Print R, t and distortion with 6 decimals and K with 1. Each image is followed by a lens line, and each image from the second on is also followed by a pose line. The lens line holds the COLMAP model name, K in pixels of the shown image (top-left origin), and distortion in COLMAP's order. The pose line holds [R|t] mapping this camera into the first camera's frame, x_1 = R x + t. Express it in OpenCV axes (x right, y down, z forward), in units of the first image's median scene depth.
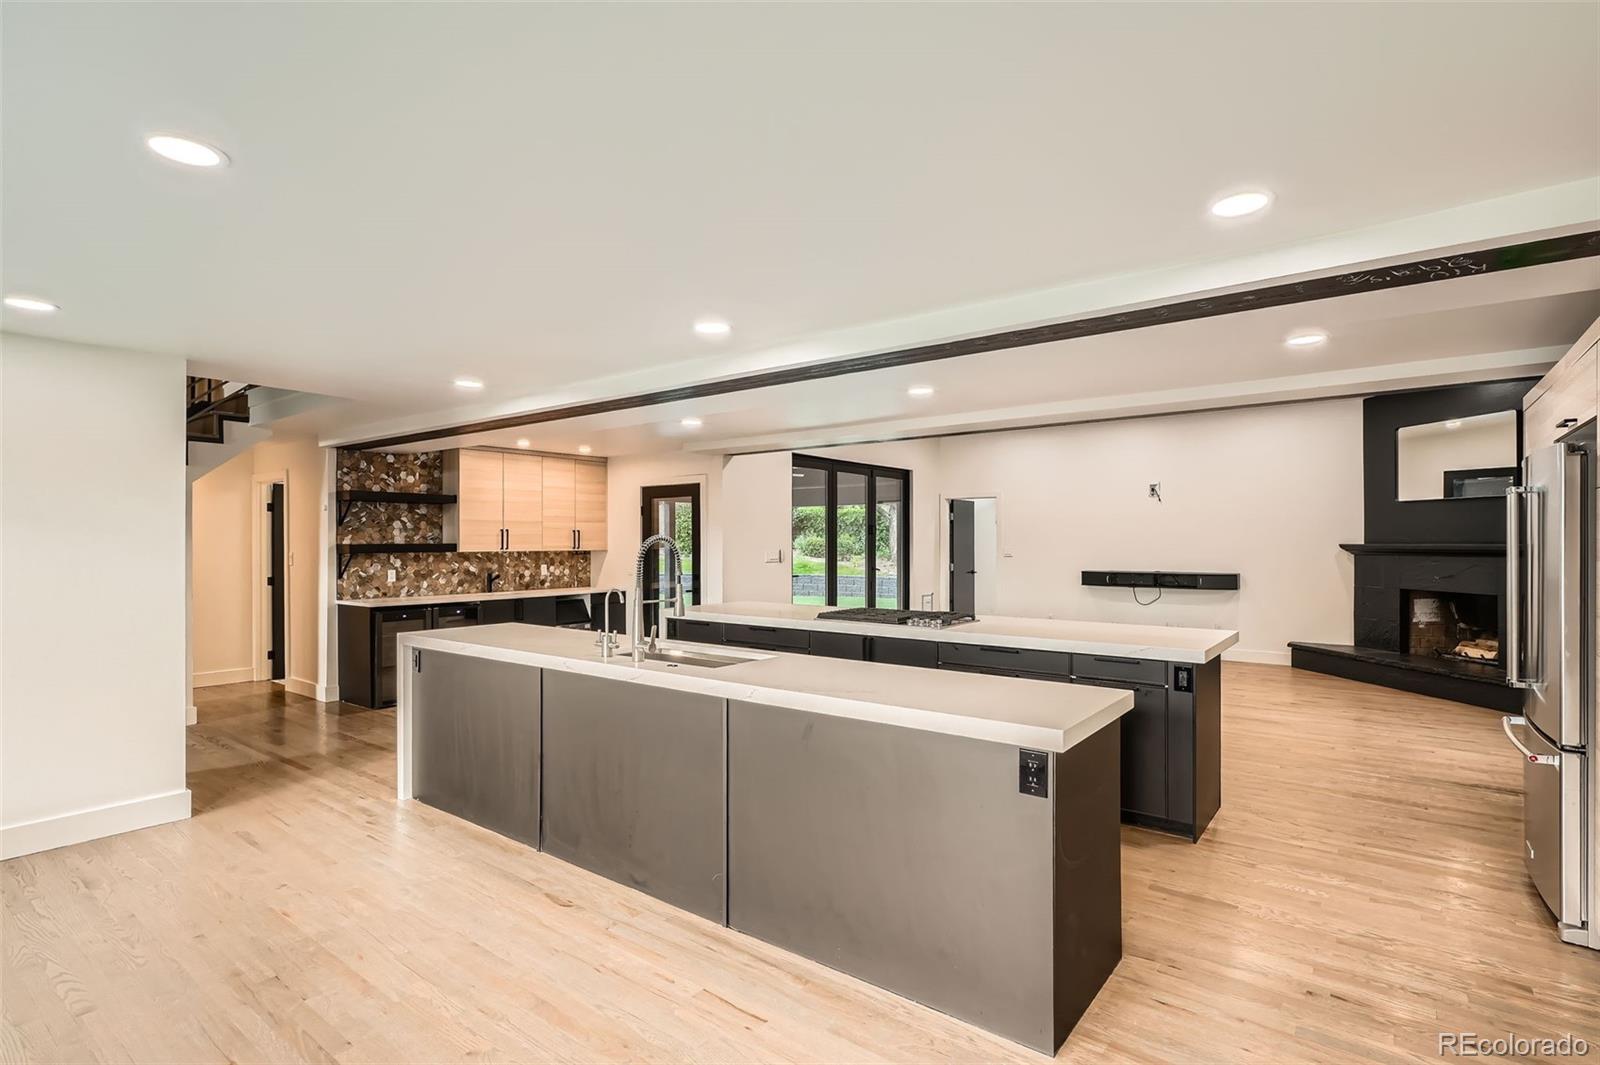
lens RADIAL K [[781.8, 0, 799.6], [0, 781.8, 537.4], [0, 0, 1]] dist [-0.001523, -0.000067]
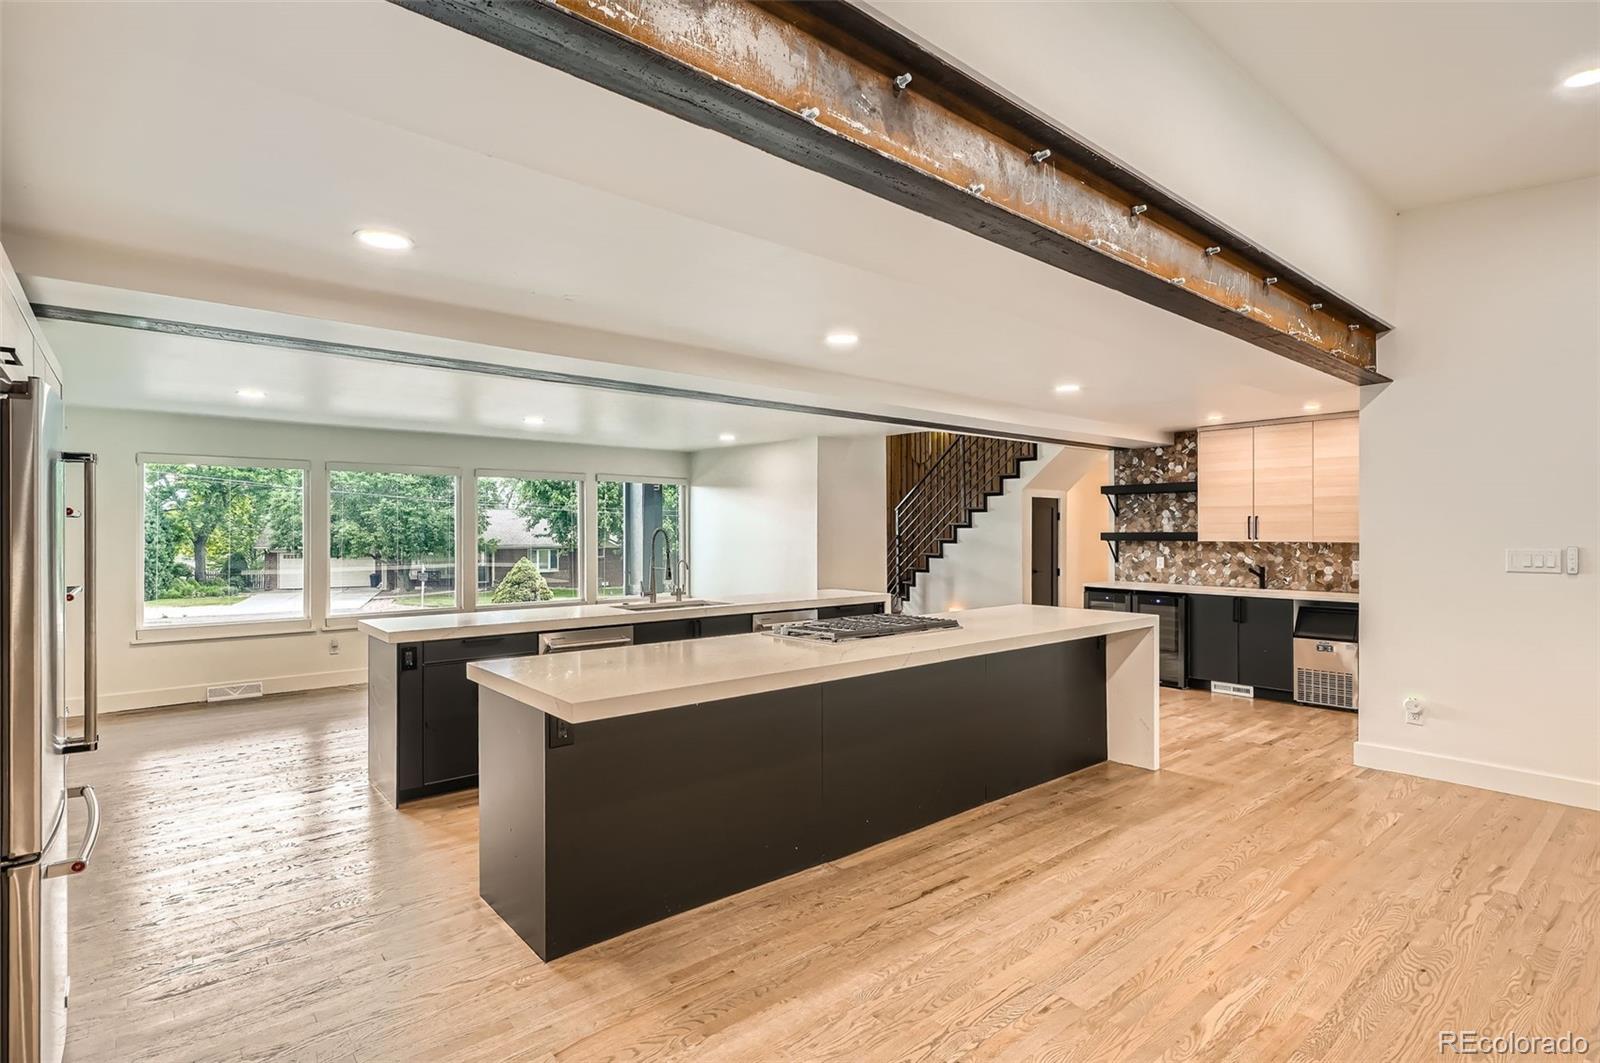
lens RADIAL K [[781.8, 0, 799.0], [0, 781.8, 531.4], [0, 0, 1]] dist [-0.001523, -0.000067]
pose [[-0.207450, -0.000494, -0.978245, 0.601991], [0.002897, 0.999995, -0.001119, 0.006618], [0.978241, -0.003066, -0.207448, 0.729480]]
